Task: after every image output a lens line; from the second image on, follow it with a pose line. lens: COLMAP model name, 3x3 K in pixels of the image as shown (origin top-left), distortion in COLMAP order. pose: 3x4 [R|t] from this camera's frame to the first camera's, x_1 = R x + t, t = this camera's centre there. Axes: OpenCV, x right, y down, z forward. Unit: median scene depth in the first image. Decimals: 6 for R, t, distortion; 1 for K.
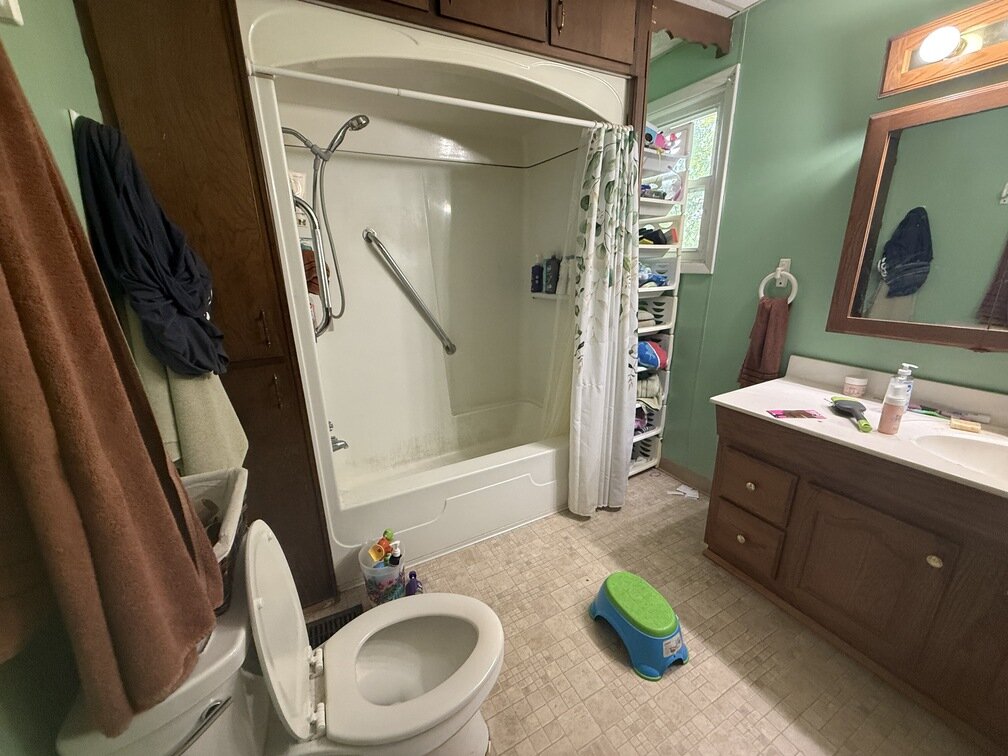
lens RADIAL K [[400.1, 0, 503.0], [0, 400.1, 376.5], [0, 0, 1]] dist [0.001262, 0.000345]
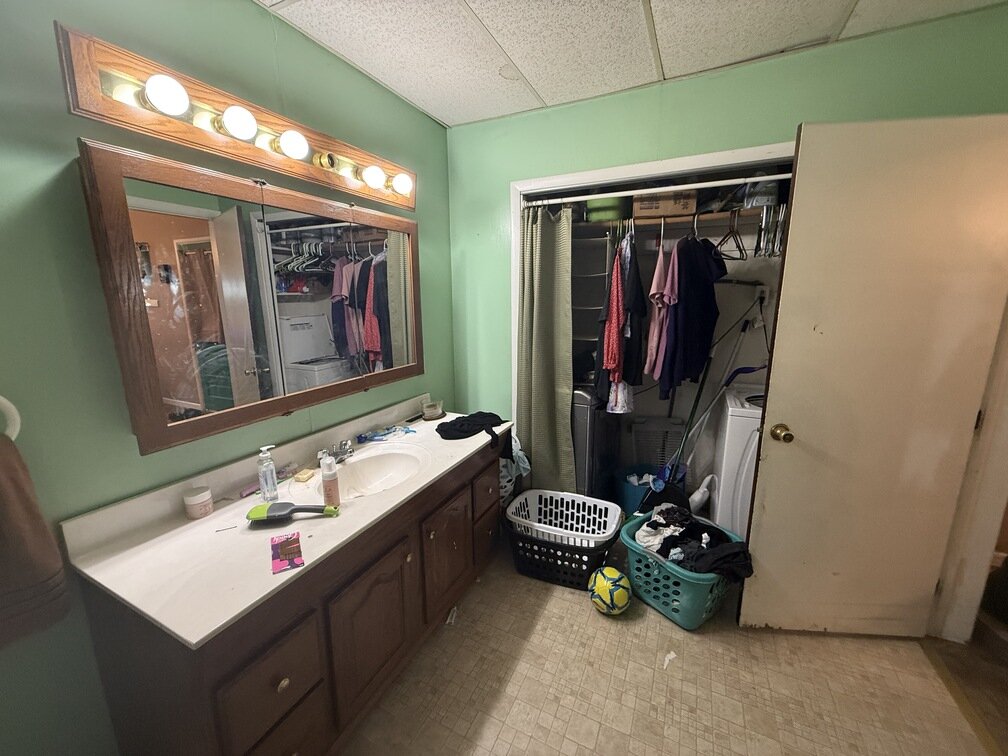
lens RADIAL K [[400.1, 0, 503.9], [0, 400.1, 379.0], [0, 0, 1]] dist [0.001262, 0.000345]
pose [[-0.587956, -0.129925, 0.798390, -0.039320], [0.260035, 0.904266, 0.338651, -0.339764], [-0.765956, 0.406722, -0.497884, 0.959410]]
